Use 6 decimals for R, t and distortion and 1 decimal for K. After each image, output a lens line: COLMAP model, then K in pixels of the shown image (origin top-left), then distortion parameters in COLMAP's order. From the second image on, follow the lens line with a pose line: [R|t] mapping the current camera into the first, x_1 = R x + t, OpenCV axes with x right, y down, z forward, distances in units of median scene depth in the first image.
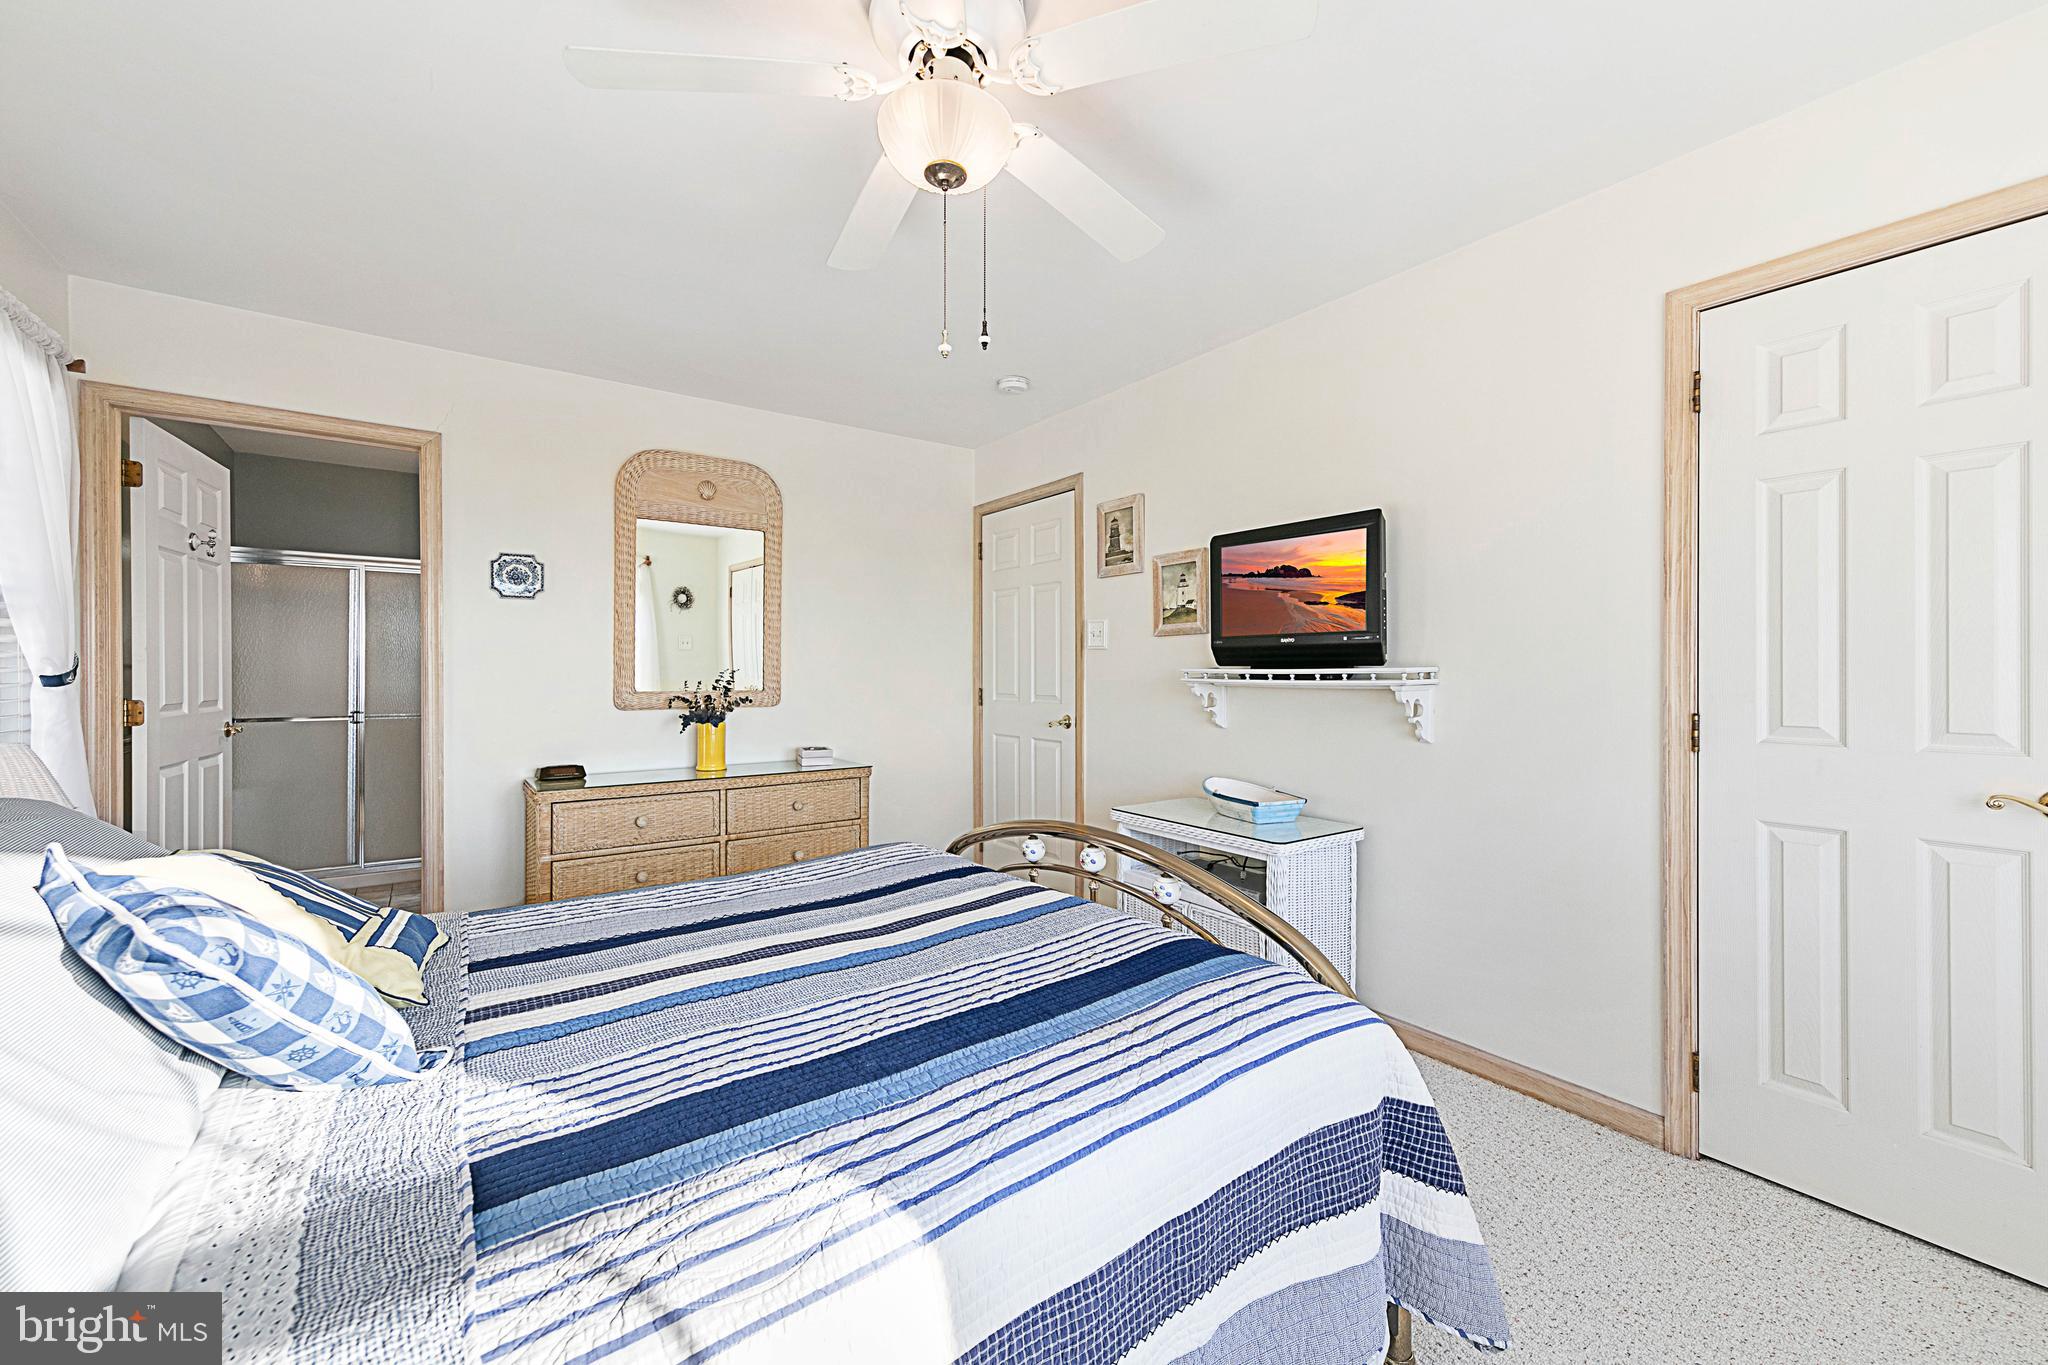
lens RADIAL K [[795.0, 0, 1018.4], [0, 795.0, 670.5], [0, 0, 1]] dist [0.007299, -0.000696]
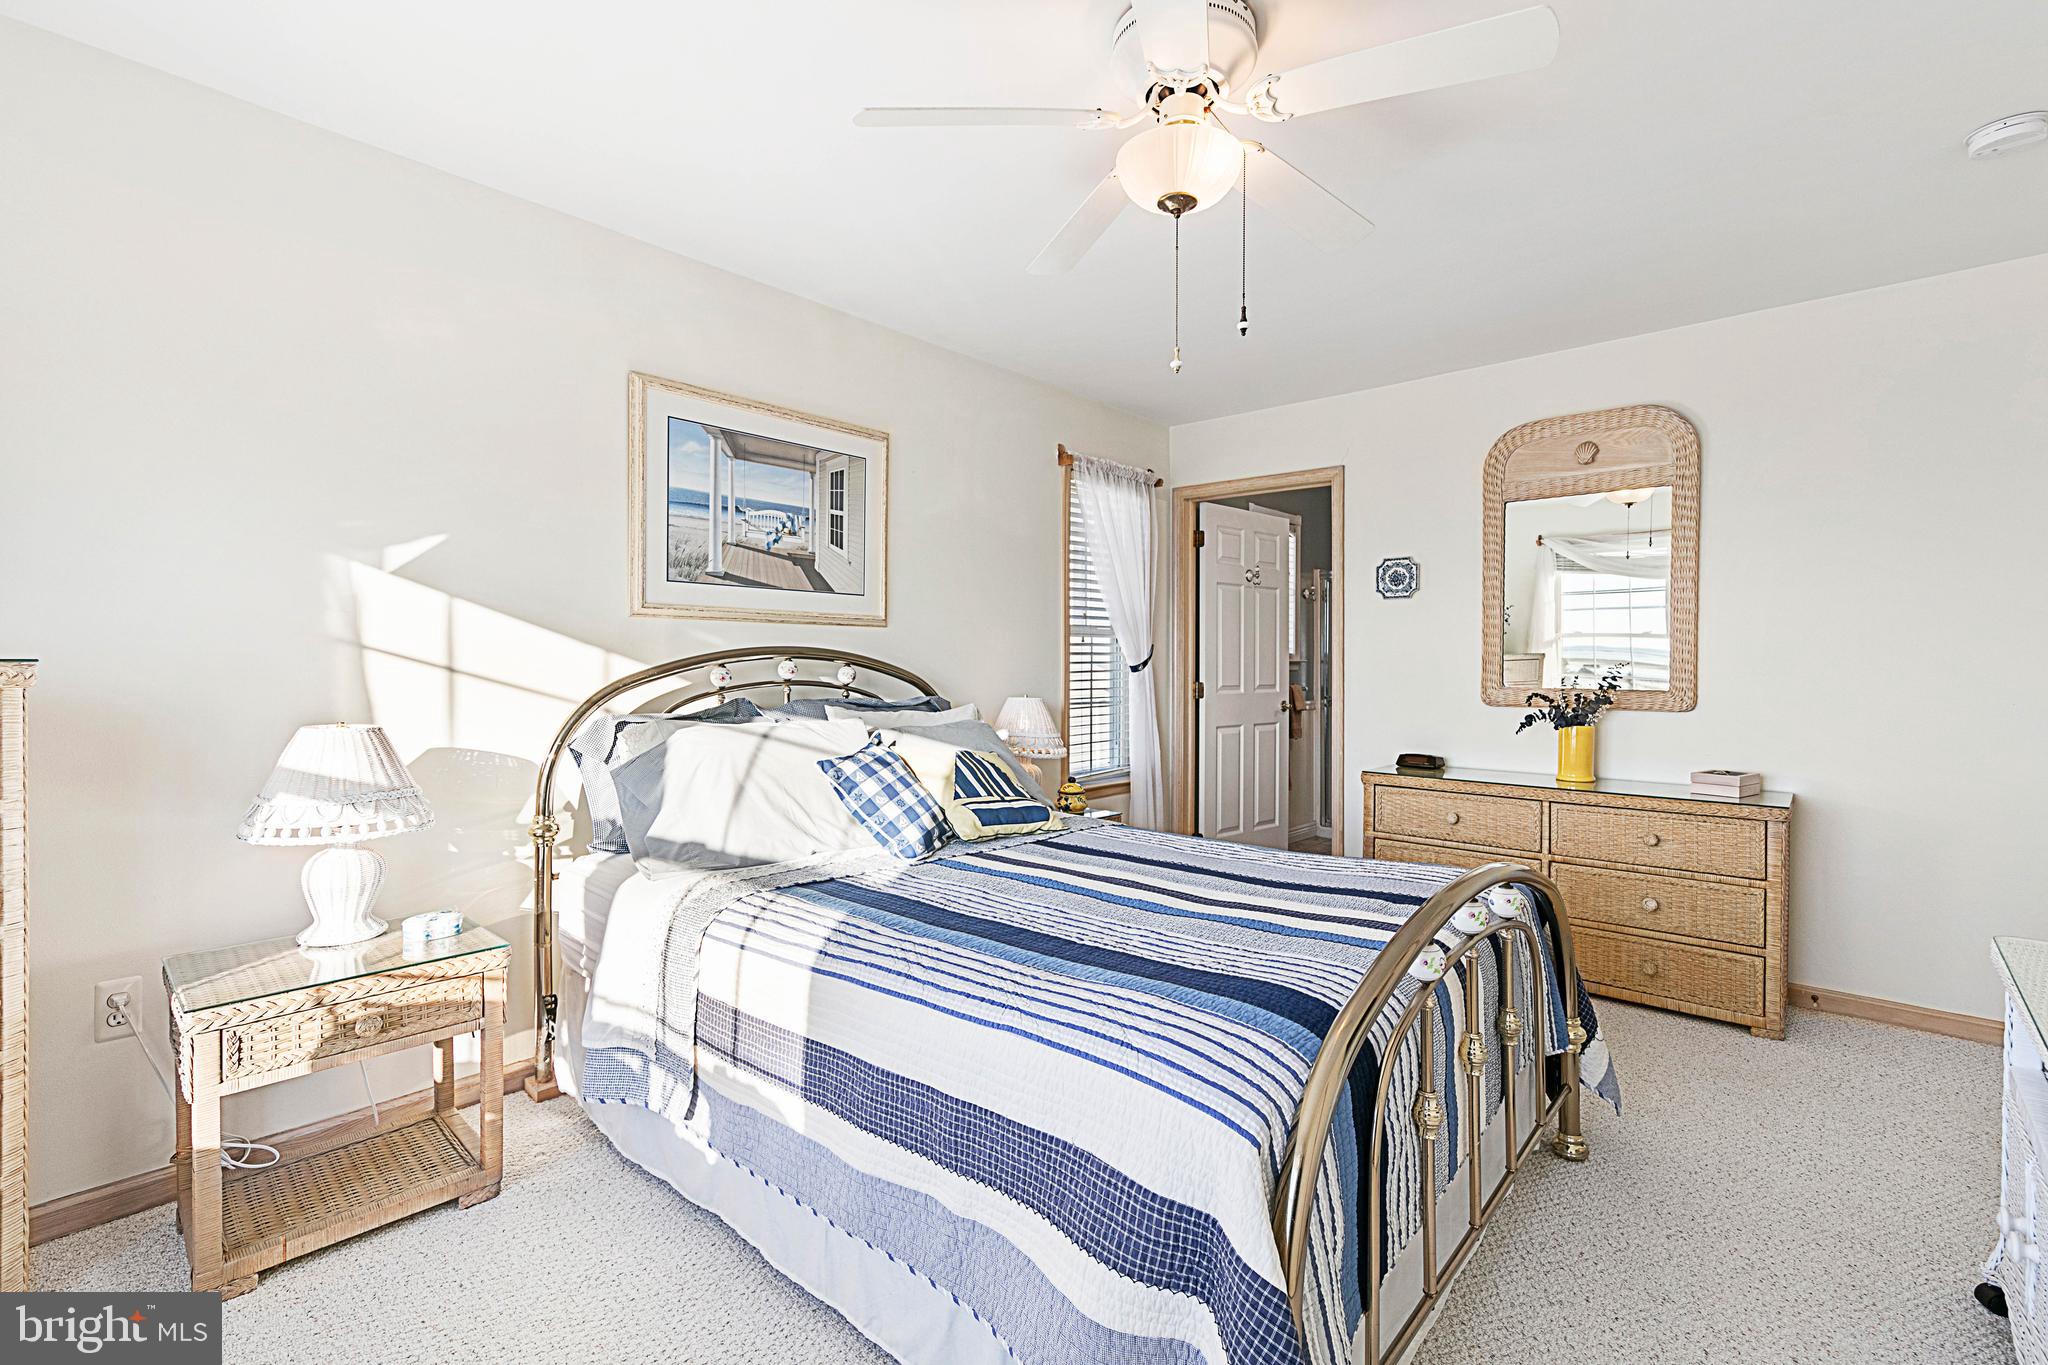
lens RADIAL K [[925.2, 0, 1074.2], [0, 925.2, 693.5], [0, 0, 1]] dist [0.010302, -0.001947]
pose [[0.244562, 0.032928, -0.969074, 1.029352], [-0.006118, 0.999456, 0.032417, 0.002655], [0.969614, -0.001999, 0.244631, 0.527050]]
